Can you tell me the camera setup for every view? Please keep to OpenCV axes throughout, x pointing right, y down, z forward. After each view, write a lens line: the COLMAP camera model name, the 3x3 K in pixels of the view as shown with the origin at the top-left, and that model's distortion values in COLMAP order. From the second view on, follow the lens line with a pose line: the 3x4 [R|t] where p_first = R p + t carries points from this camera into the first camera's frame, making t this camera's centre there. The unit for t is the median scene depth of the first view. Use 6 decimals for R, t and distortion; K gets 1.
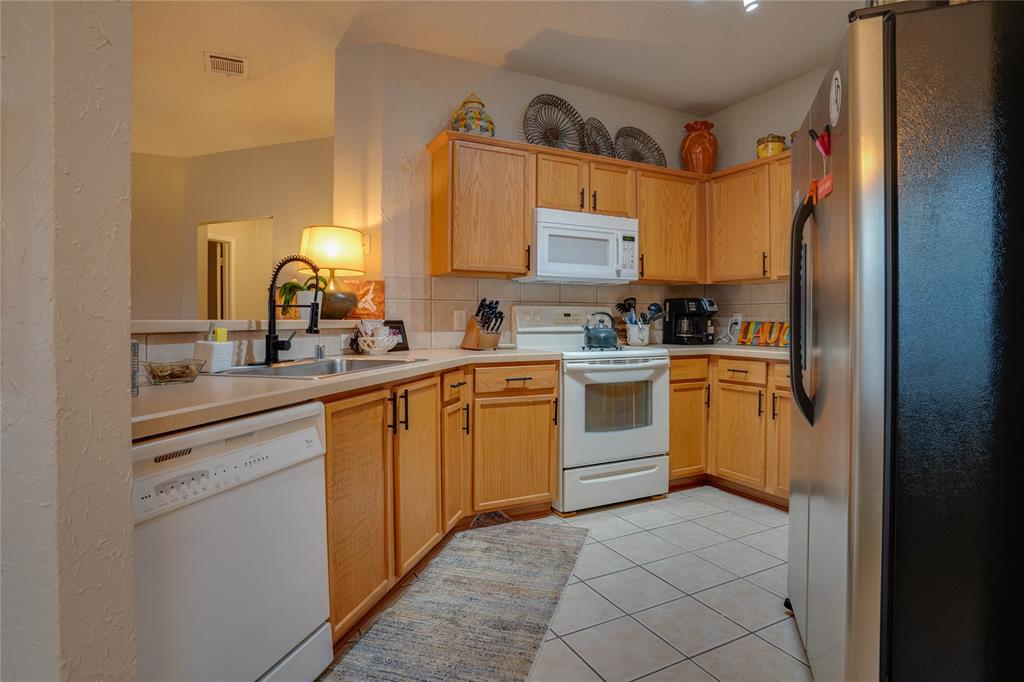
lens RADIAL K [[597.5, 0, 512.0], [0, 597.5, 341.0], [0, 0, 1]] dist [-0.157798, 0.076071]
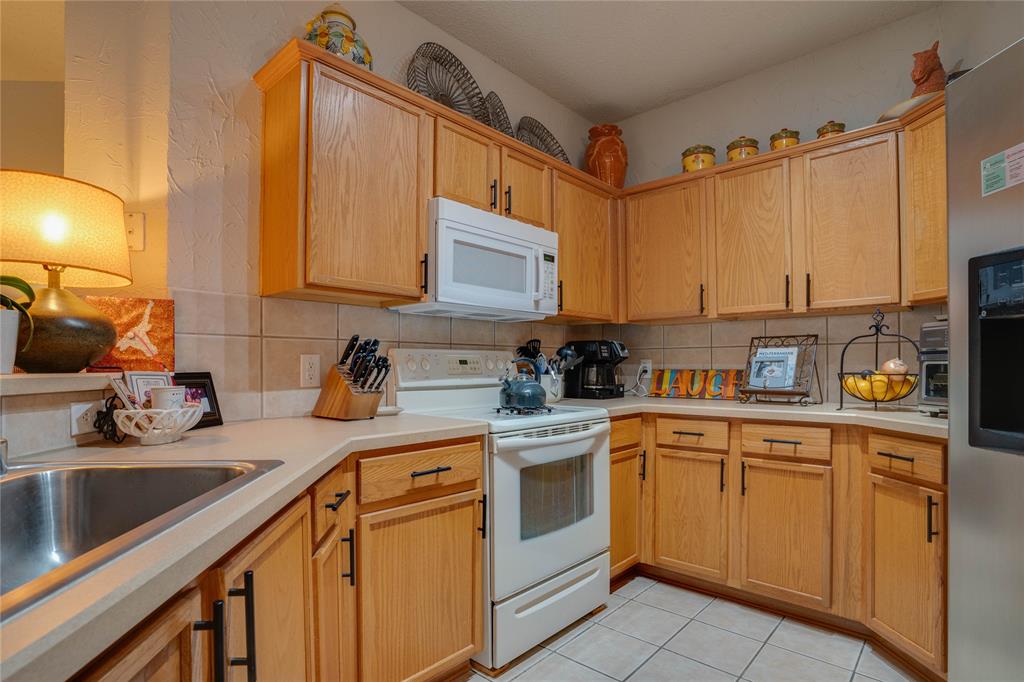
lens RADIAL K [[554.6, 0, 513.0], [0, 554.6, 377.0], [0, 0, 1]] dist [-0.107986, 0.055654]
pose [[0.937572, -0.008571, 0.347685, -0.090763], [0.013320, 0.999848, -0.011272, -0.020128], [-0.347536, 0.015199, 0.937543, 0.413957]]
